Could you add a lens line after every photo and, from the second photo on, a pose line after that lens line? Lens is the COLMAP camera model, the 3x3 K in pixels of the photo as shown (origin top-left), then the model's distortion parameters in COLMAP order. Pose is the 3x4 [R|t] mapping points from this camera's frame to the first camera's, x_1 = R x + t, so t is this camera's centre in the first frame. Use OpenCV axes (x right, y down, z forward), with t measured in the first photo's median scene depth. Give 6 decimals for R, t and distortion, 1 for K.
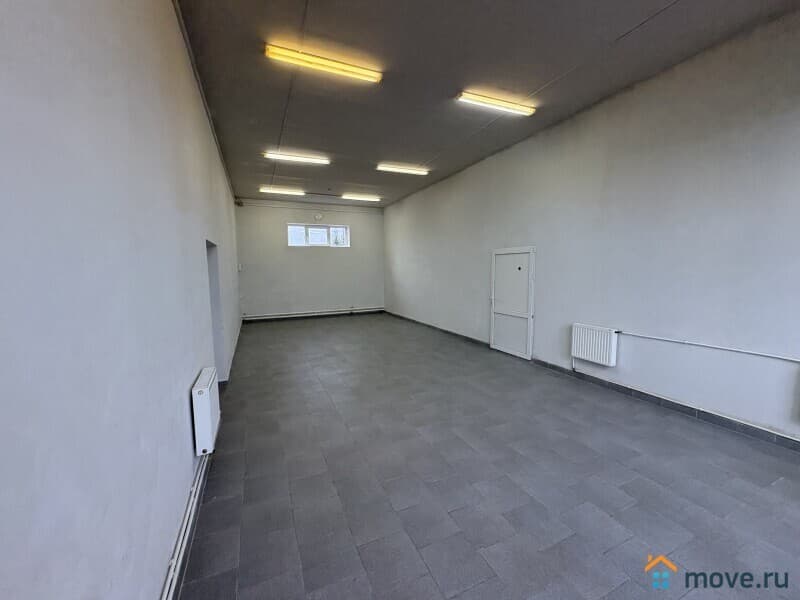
lens RADIAL K [[318.1, 0, 398.1], [0, 318.1, 298.9], [0, 0, 1]] dist [-0.000070, -0.000014]
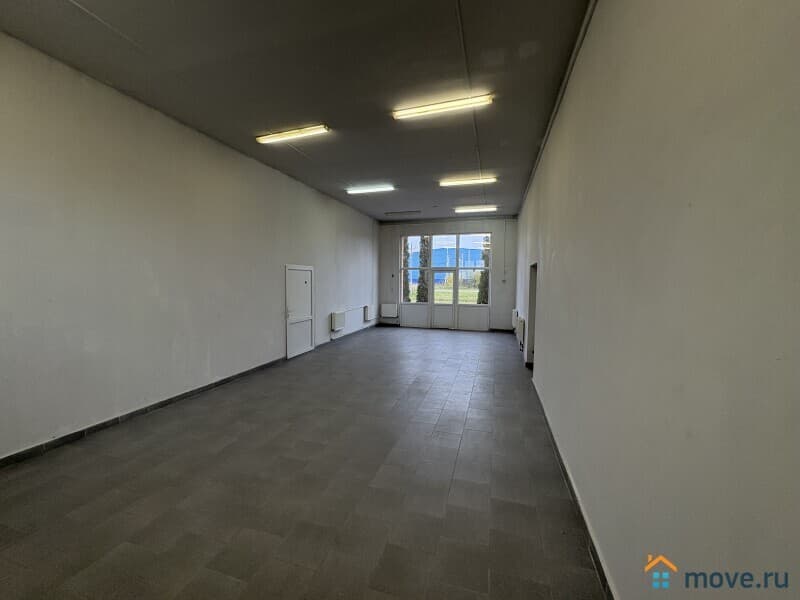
lens RADIAL K [[318.1, 0, 398.1], [0, 318.1, 298.9], [0, 0, 1]] dist [-0.000070, -0.000014]
pose [[-0.752622, -0.031512, 0.657698, -0.651686], [0.066253, 0.990161, 0.123257, -0.143559], [-0.655111, 0.136340, -0.743129, 1.517271]]
